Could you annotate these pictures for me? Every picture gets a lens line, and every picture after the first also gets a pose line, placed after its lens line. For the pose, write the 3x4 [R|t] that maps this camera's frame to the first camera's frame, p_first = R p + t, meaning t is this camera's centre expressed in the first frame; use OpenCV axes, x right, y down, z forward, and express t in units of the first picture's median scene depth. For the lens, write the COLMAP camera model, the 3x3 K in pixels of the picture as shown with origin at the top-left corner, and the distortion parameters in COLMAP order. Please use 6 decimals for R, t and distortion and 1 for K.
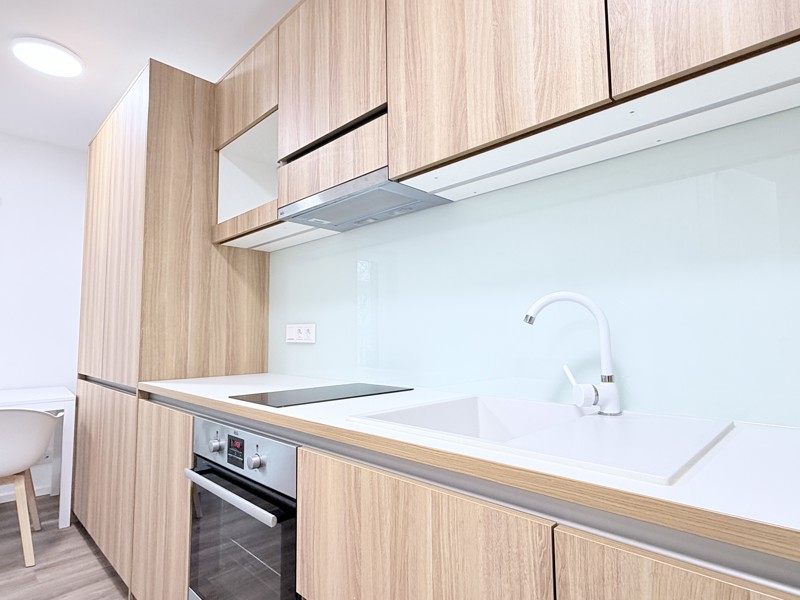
lens RADIAL K [[440.1, 0, 397.9], [0, 440.1, 302.1], [0, 0, 1]] dist [0.000007, -0.000045]
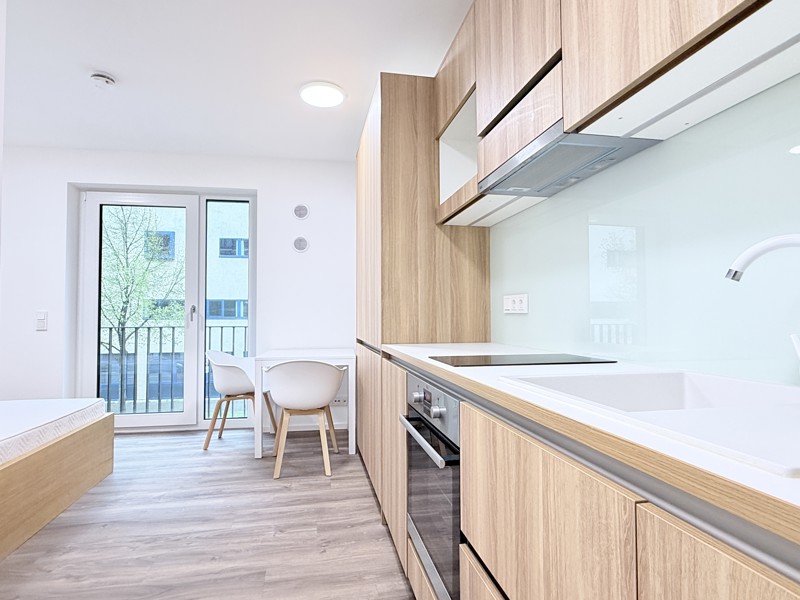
lens RADIAL K [[440.1, 0, 397.9], [0, 440.1, 302.1], [0, 0, 1]] dist [0.000007, -0.000045]
pose [[0.832718, -0.013293, -0.553538, 0.165751], [0.041992, 0.998349, 0.039196, 0.022840], [0.552103, -0.055883, 0.831901, 0.013584]]
